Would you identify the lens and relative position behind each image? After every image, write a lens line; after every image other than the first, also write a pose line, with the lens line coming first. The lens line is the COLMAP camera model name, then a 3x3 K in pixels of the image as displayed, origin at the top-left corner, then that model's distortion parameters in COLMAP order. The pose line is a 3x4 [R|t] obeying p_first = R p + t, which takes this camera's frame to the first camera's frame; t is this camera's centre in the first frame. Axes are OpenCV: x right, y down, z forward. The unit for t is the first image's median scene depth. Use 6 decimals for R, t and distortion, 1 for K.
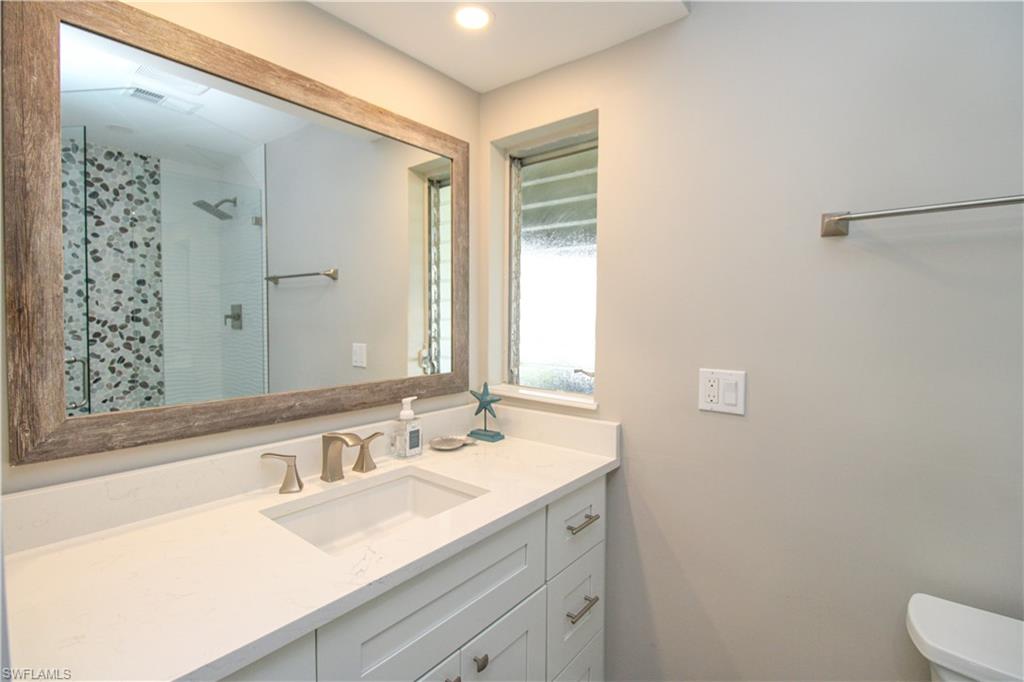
lens RADIAL K [[466.2, 0, 512.0], [0, 466.2, 341.0], [0, 0, 1]] dist [0.010055, -0.013452]
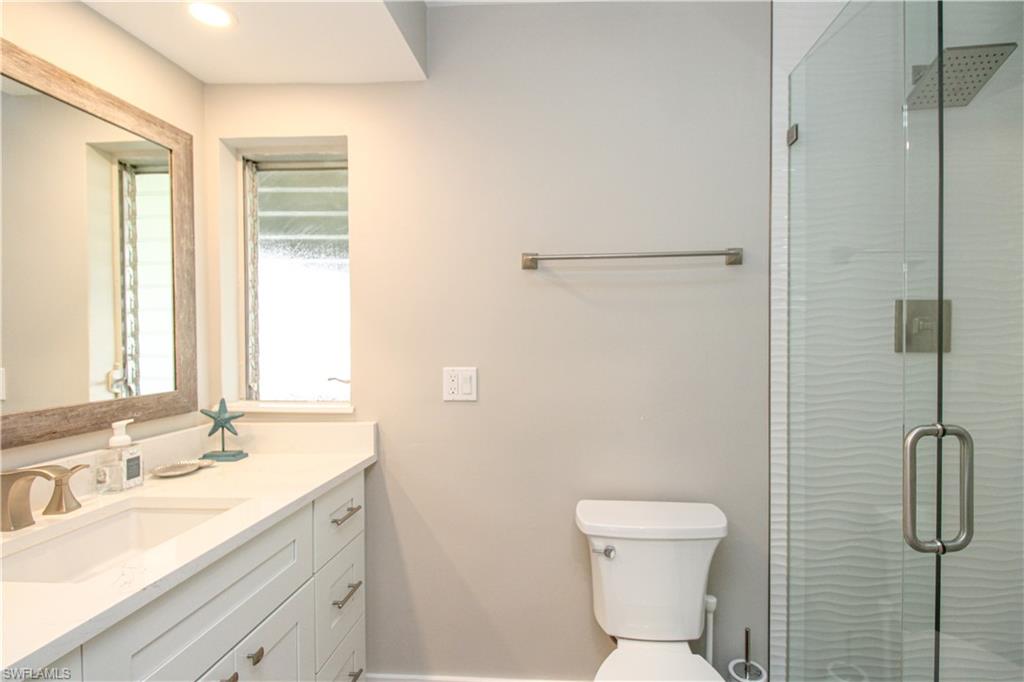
lens RADIAL K [[480.1, 0, 513.7], [0, 480.1, 332.0], [0, 0, 1]] dist [0.022221, -0.015927]
pose [[0.851462, 0.000080, 0.524417, -0.071281], [0.029214, 0.998440, -0.047586, 0.020970], [-0.523603, 0.055838, 0.850131, -0.122868]]
